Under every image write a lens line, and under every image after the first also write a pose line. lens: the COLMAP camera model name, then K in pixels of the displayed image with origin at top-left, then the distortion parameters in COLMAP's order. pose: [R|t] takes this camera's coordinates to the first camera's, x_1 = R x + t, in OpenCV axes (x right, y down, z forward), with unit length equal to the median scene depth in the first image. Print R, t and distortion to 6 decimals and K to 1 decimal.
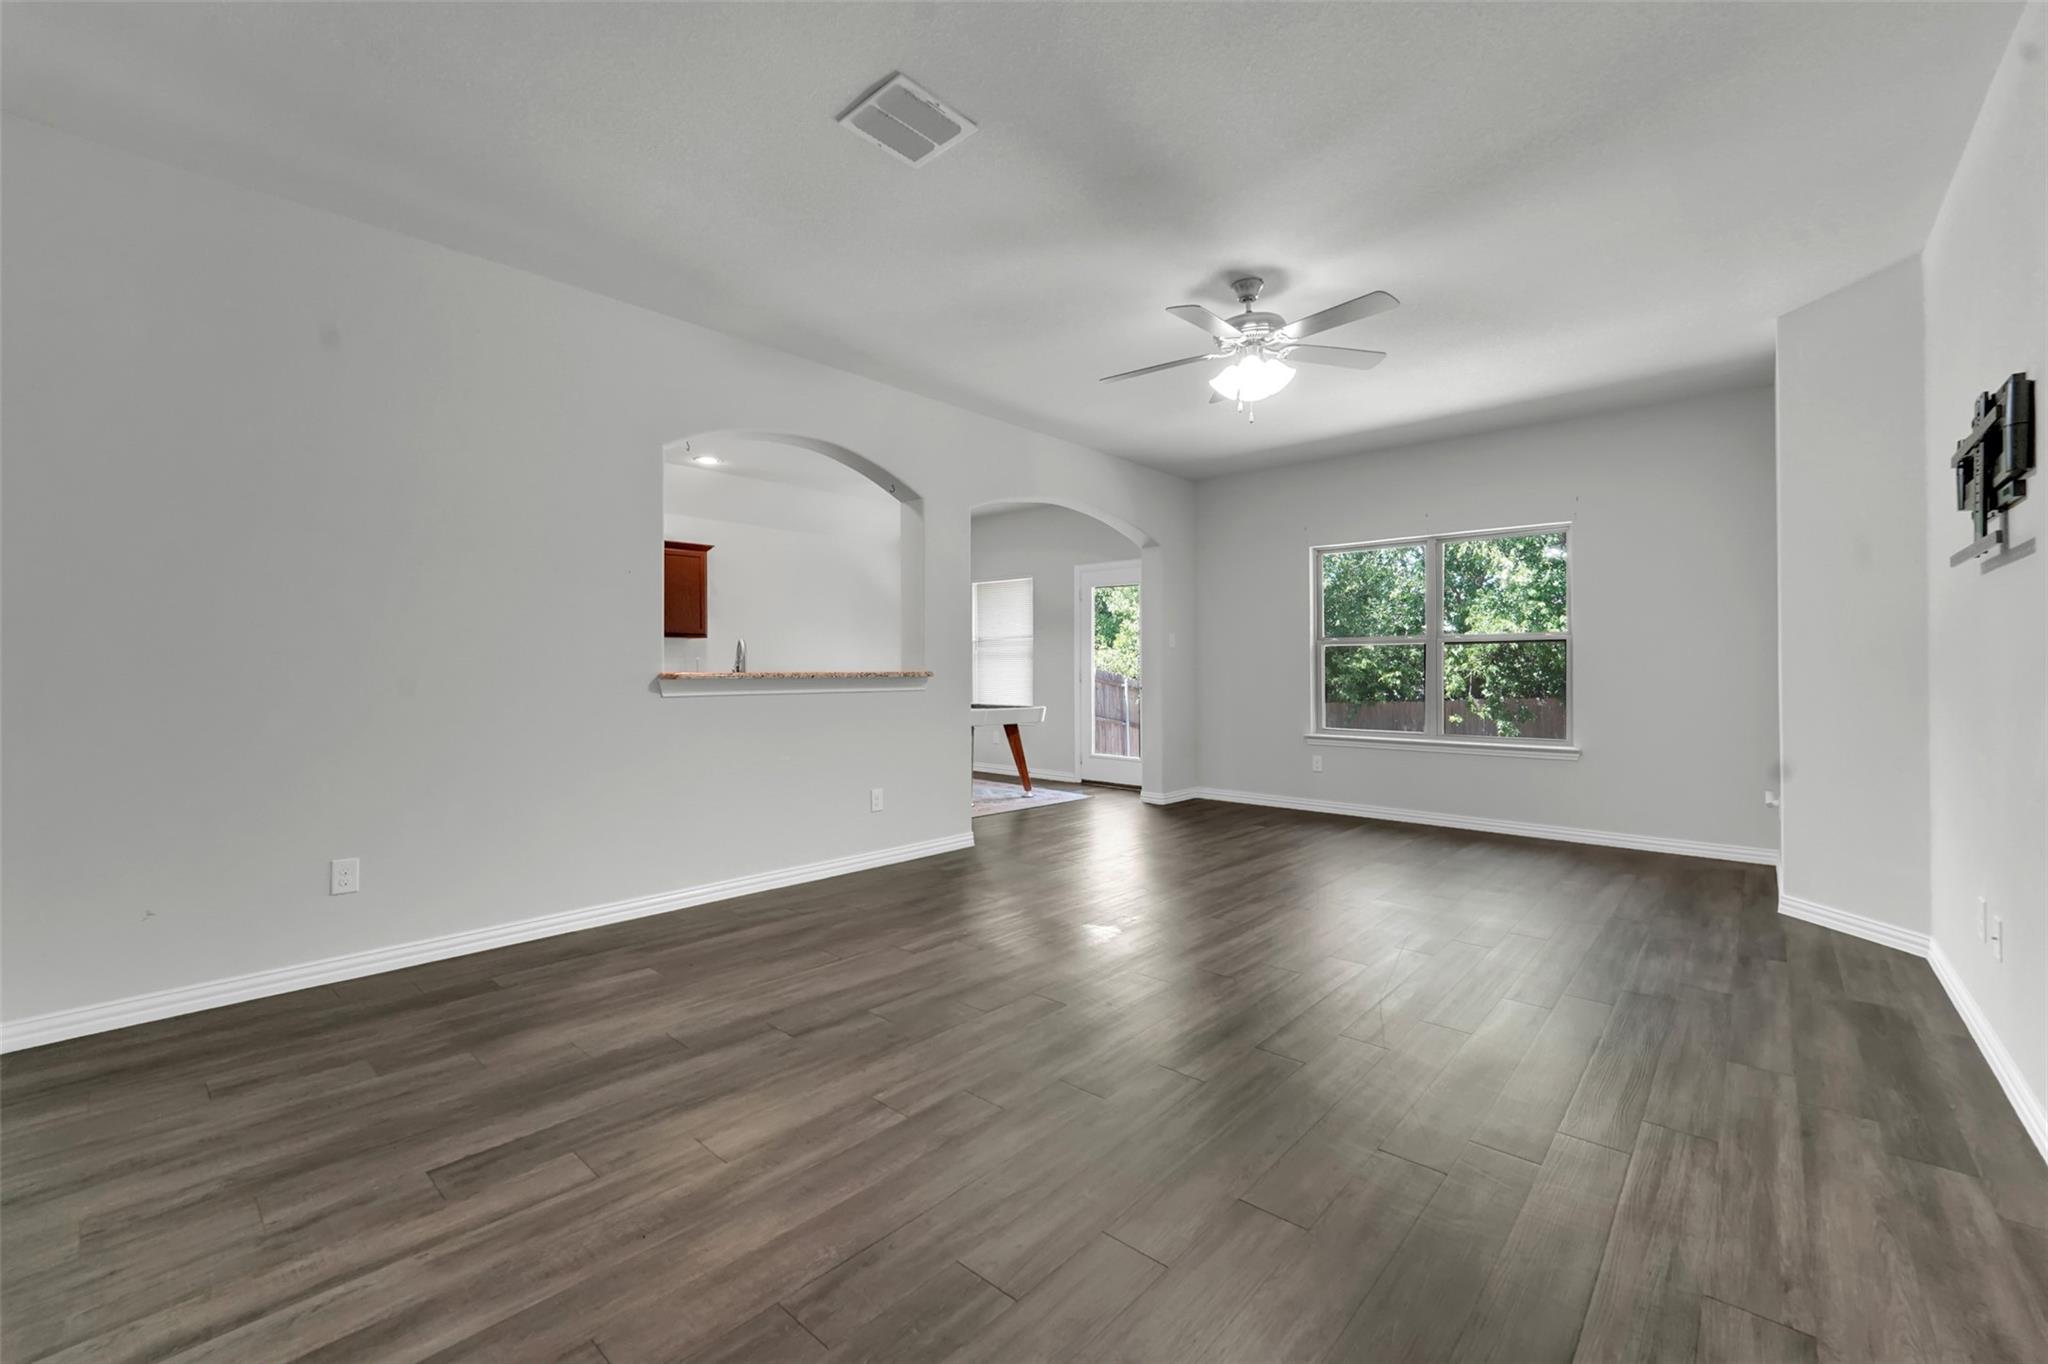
lens RADIAL K [[833.4, 0, 1029.3], [0, 833.4, 675.8], [0, 0, 1]] dist [0.000369, 0.000188]
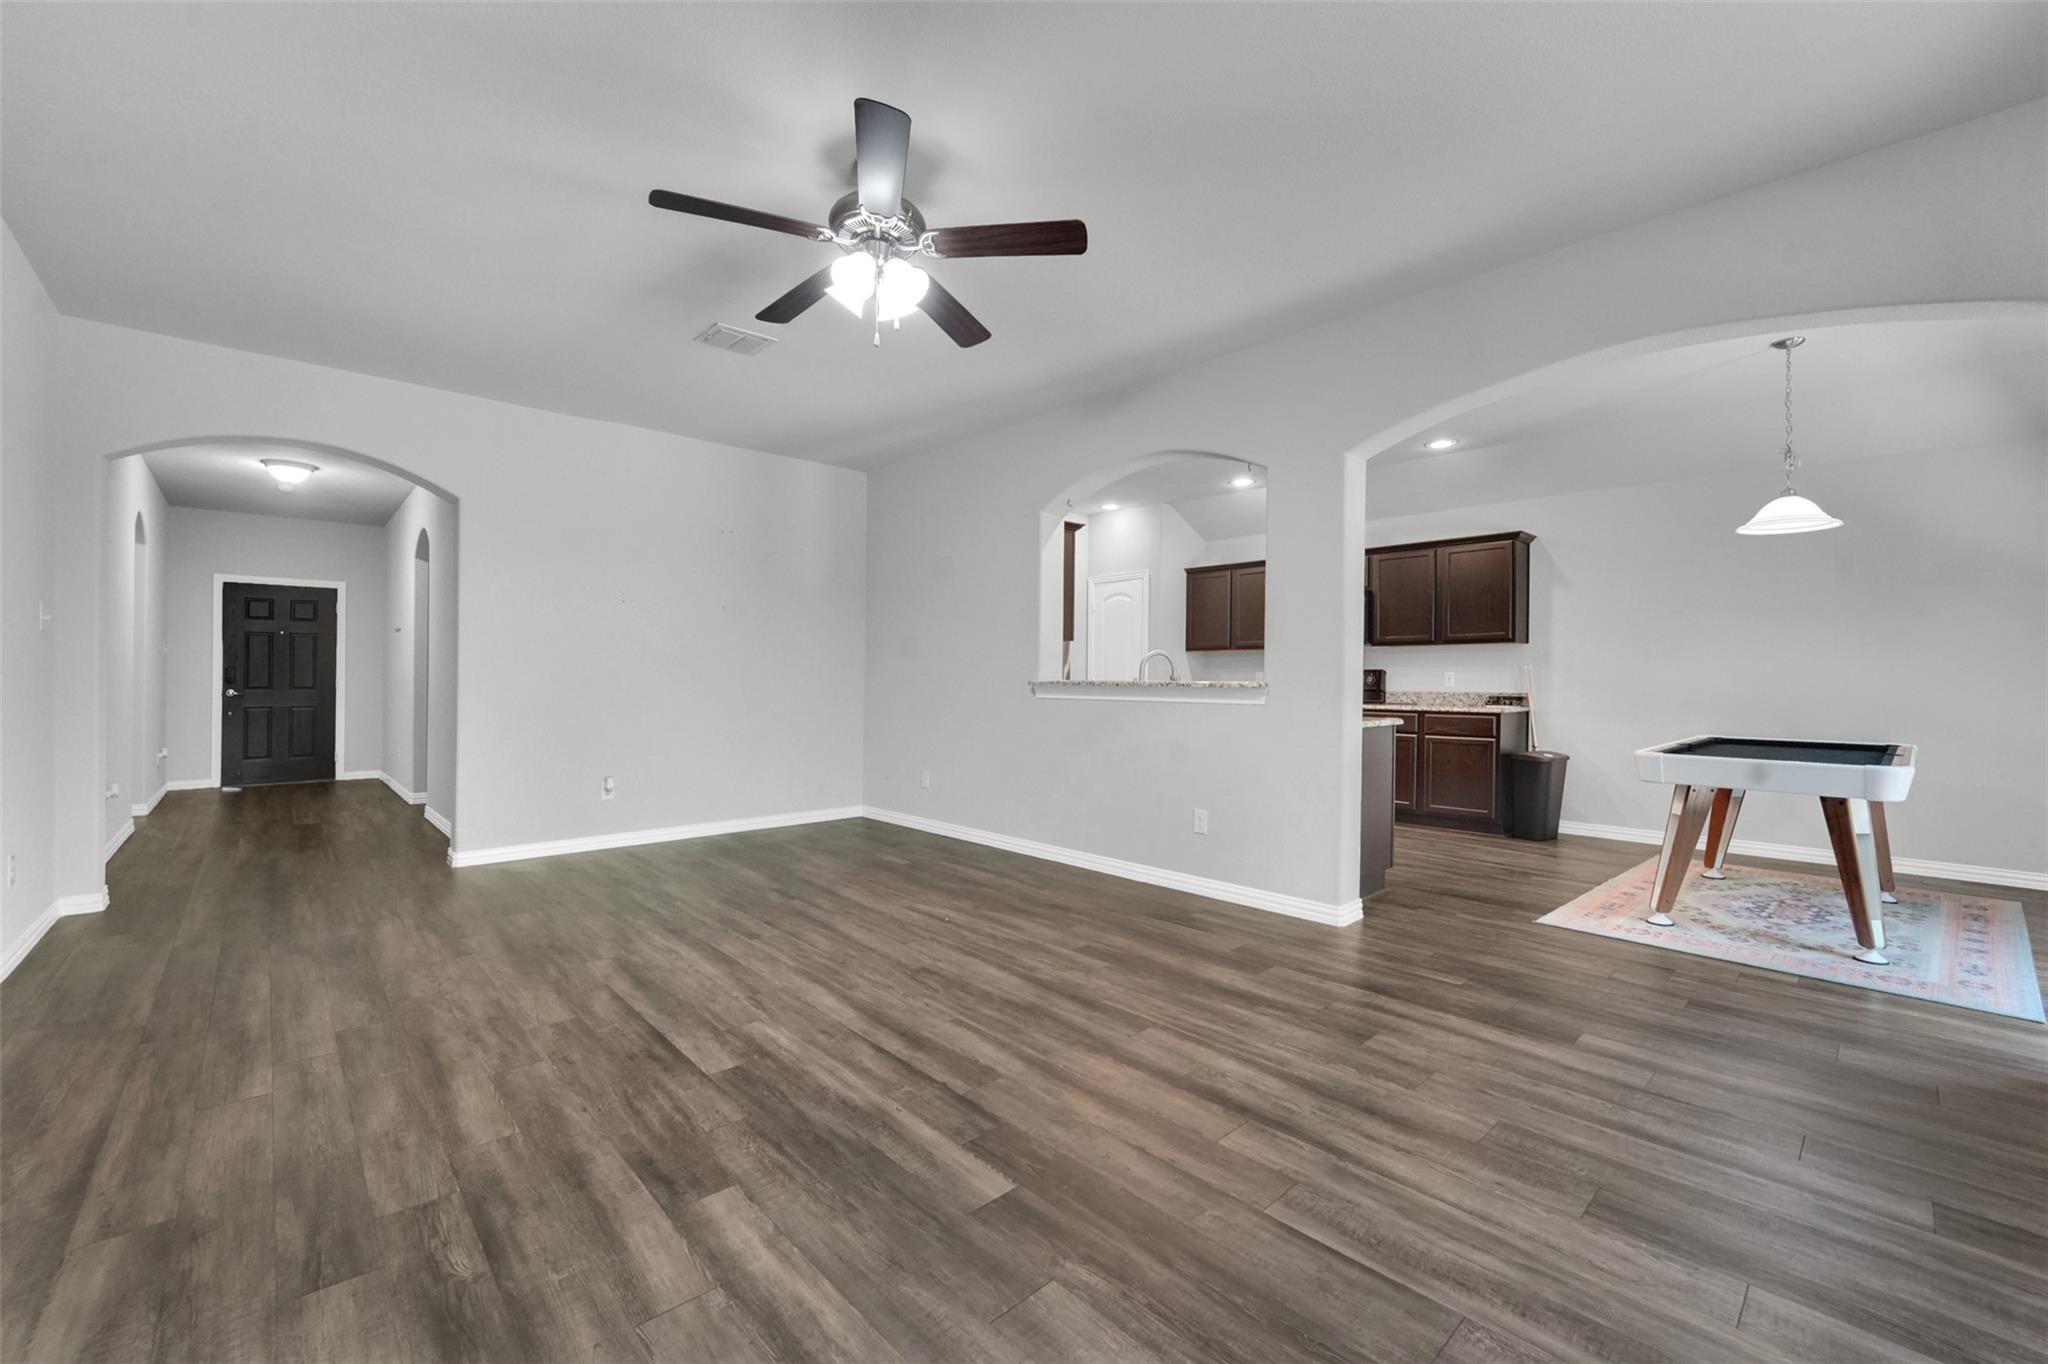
lens RADIAL K [[833.4, 0, 1029.3], [0, 833.4, 675.8], [0, 0, 1]] dist [0.000369, 0.000188]
pose [[-0.110028, -0.005911, -0.993911, 0.744820], [-0.010216, 0.999936, -0.004816, -0.004539], [0.993876, 0.009624, -0.110081, 0.913978]]
